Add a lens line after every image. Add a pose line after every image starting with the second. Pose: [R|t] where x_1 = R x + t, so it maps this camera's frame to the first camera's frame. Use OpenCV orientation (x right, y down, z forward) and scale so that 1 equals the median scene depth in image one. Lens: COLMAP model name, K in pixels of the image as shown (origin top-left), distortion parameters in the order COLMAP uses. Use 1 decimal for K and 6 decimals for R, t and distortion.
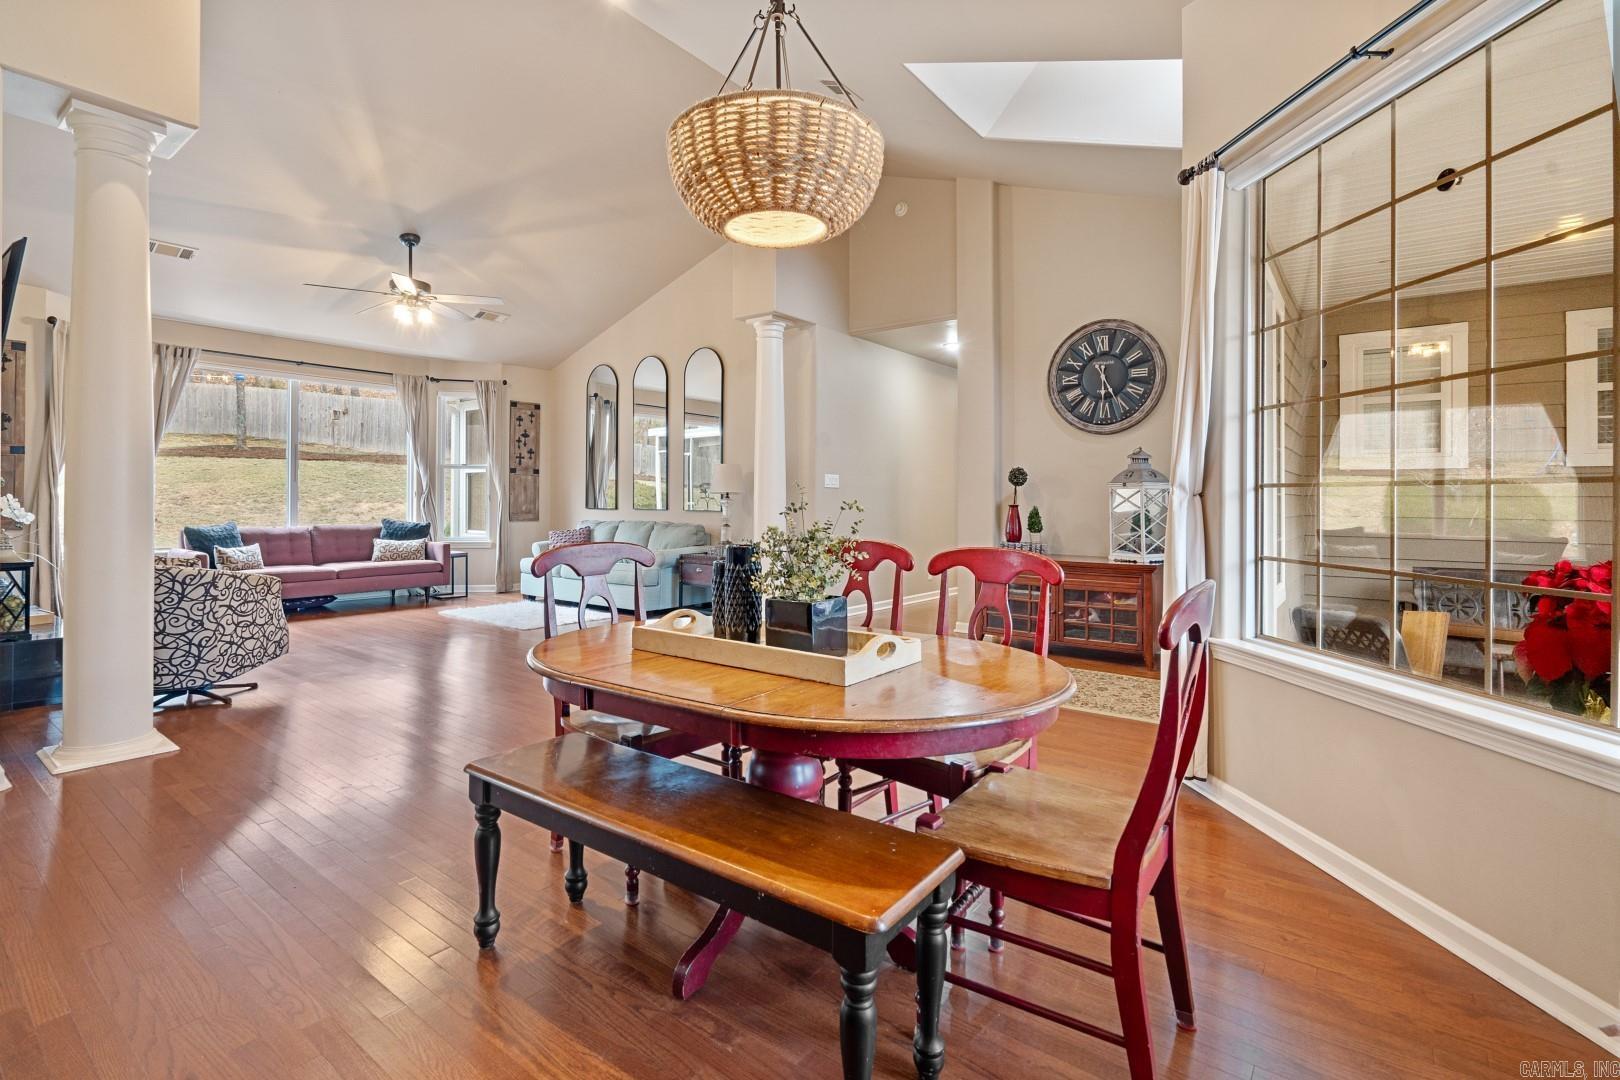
lens RADIAL K [[751.4, 0, 811.7], [0, 751.4, 496.7], [0, 0, 1]] dist [-0.001067, -0.000106]
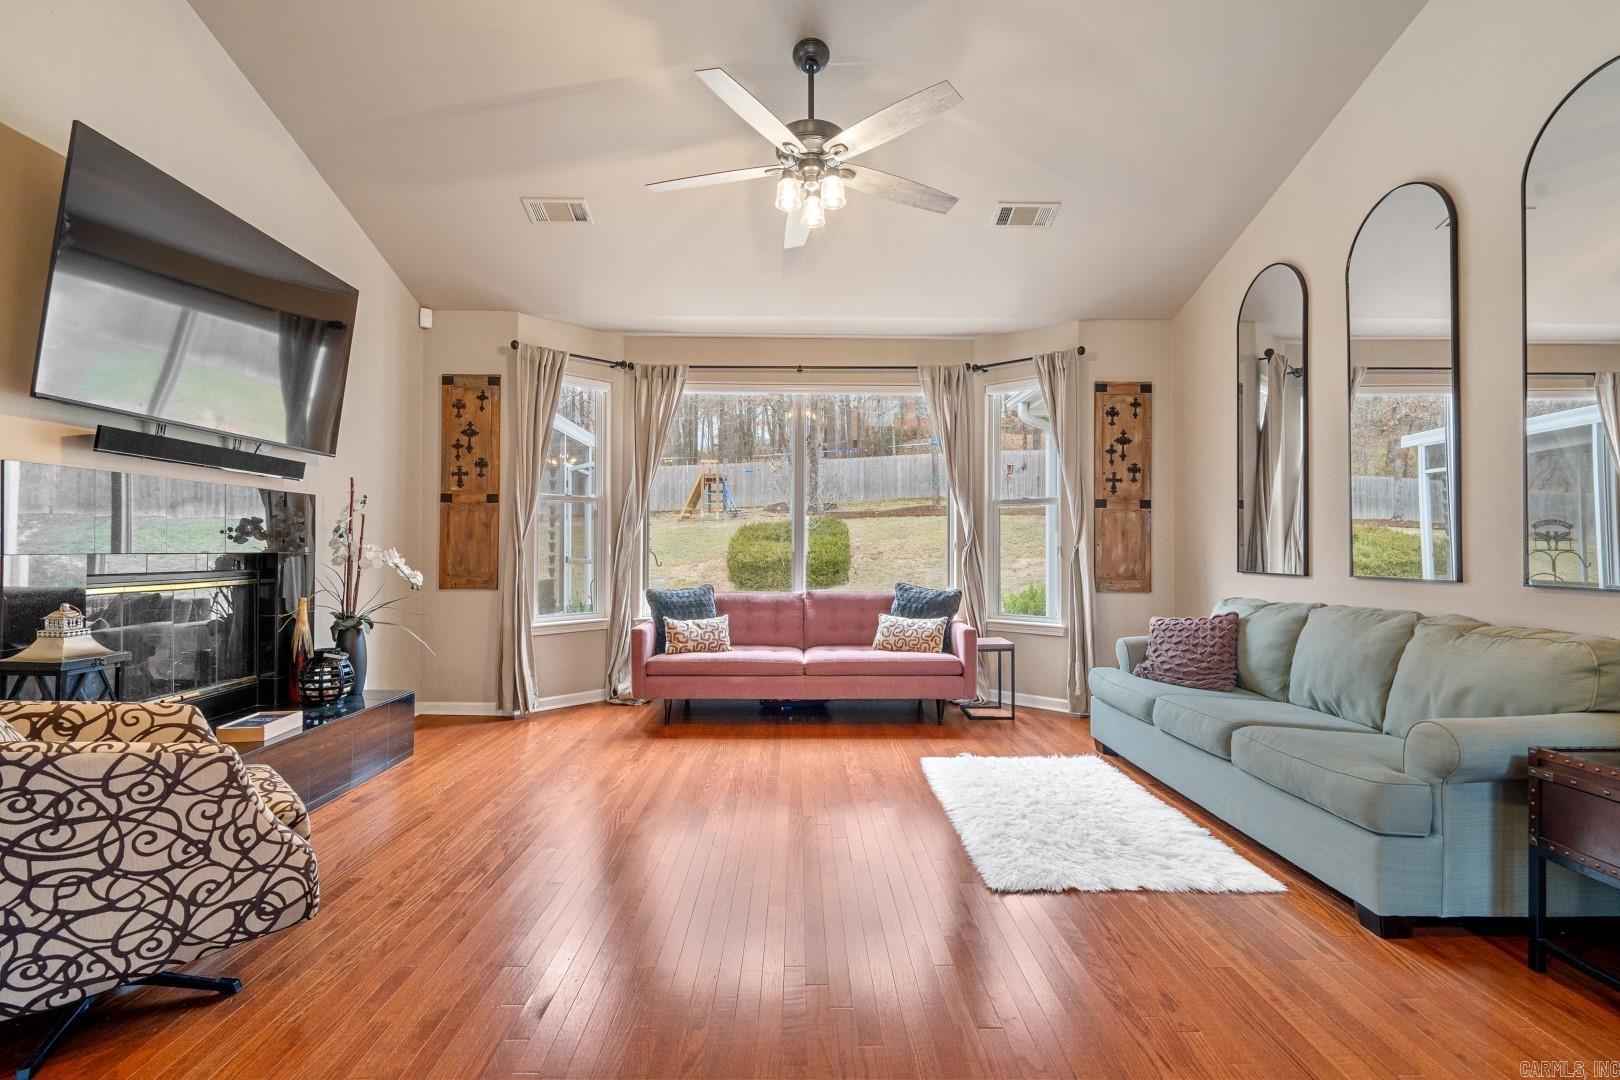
lens RADIAL K [[734.9, 0, 807.7], [0, 734.9, 541.3], [0, 0, 1]] dist [-0.000537, 0.000446]
pose [[0.621561, -0.014397, -0.783234, -0.128261], [0.003734, 0.999874, -0.015416, 0.002219], [0.783357, 0.006658, 0.621536, 0.621508]]
